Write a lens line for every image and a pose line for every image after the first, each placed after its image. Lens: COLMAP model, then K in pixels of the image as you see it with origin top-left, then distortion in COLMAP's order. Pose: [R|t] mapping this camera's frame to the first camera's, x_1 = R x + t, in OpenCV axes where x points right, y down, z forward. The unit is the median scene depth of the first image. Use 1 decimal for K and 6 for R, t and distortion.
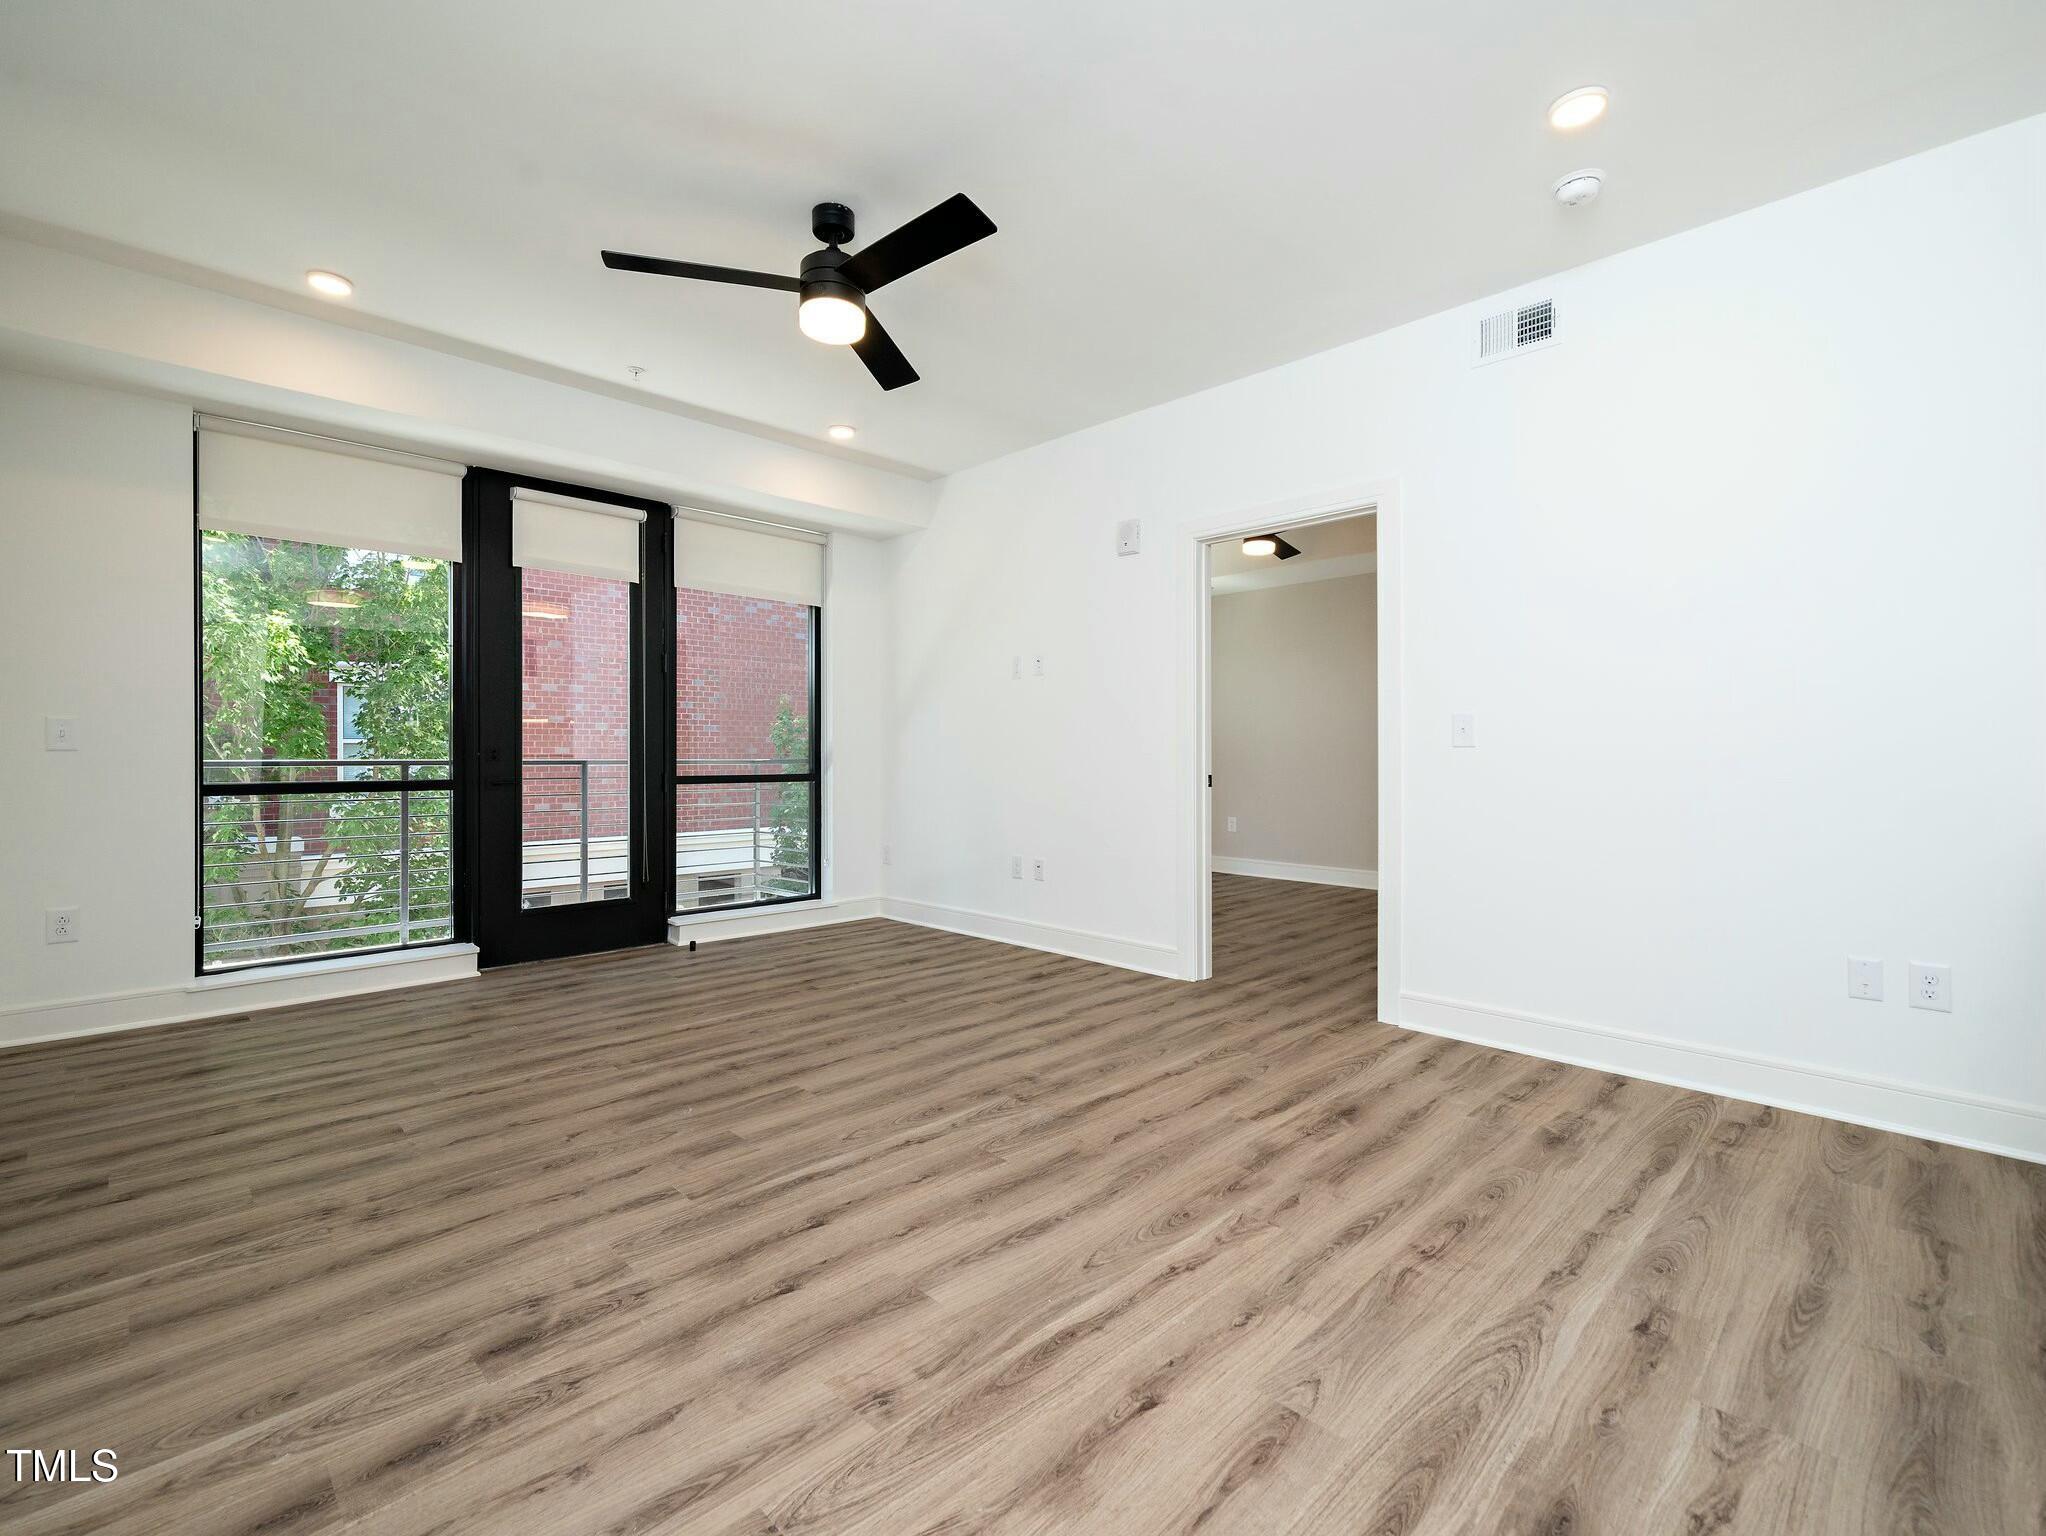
lens RADIAL K [[935.1, 0, 1021.3], [0, 935.1, 756.3], [0, 0, 1]] dist [-0.002511, 0.002086]
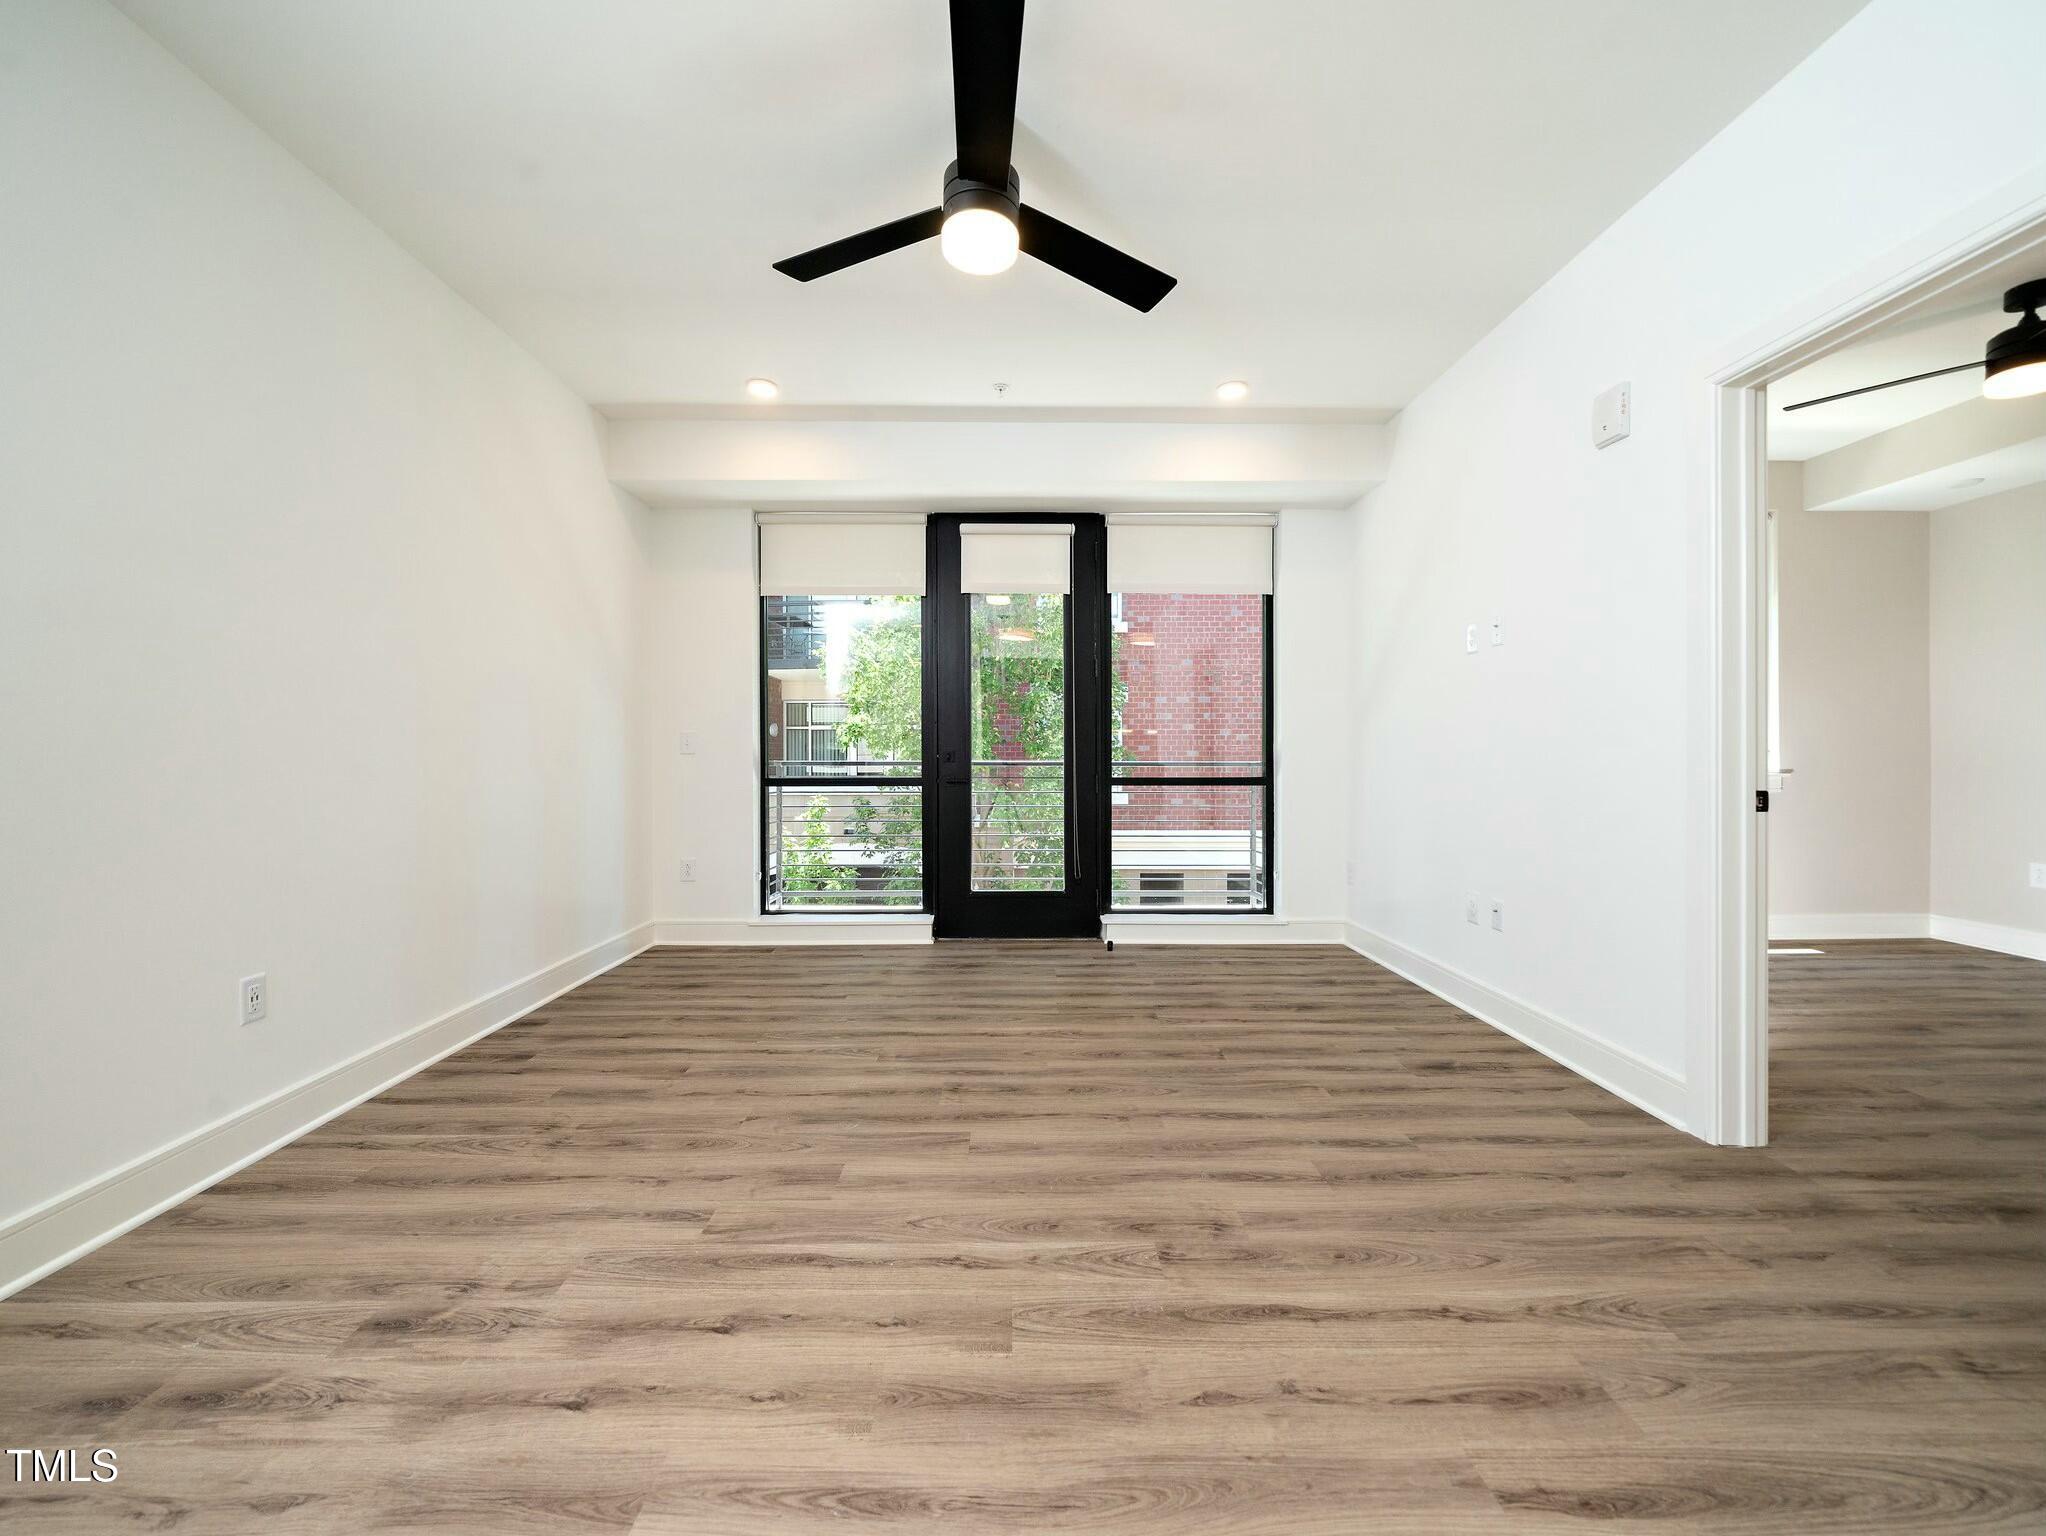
lens RADIAL K [[835.3, 0, 1010.5], [0, 835.3, 760.7], [0, 0, 1]] dist [-0.002093, -0.000470]
pose [[0.716393, 0.002625, -0.697692, 0.262606], [-0.000630, 0.999995, 0.003116, 0.000078], [0.697697, -0.001792, 0.716391, 0.364022]]
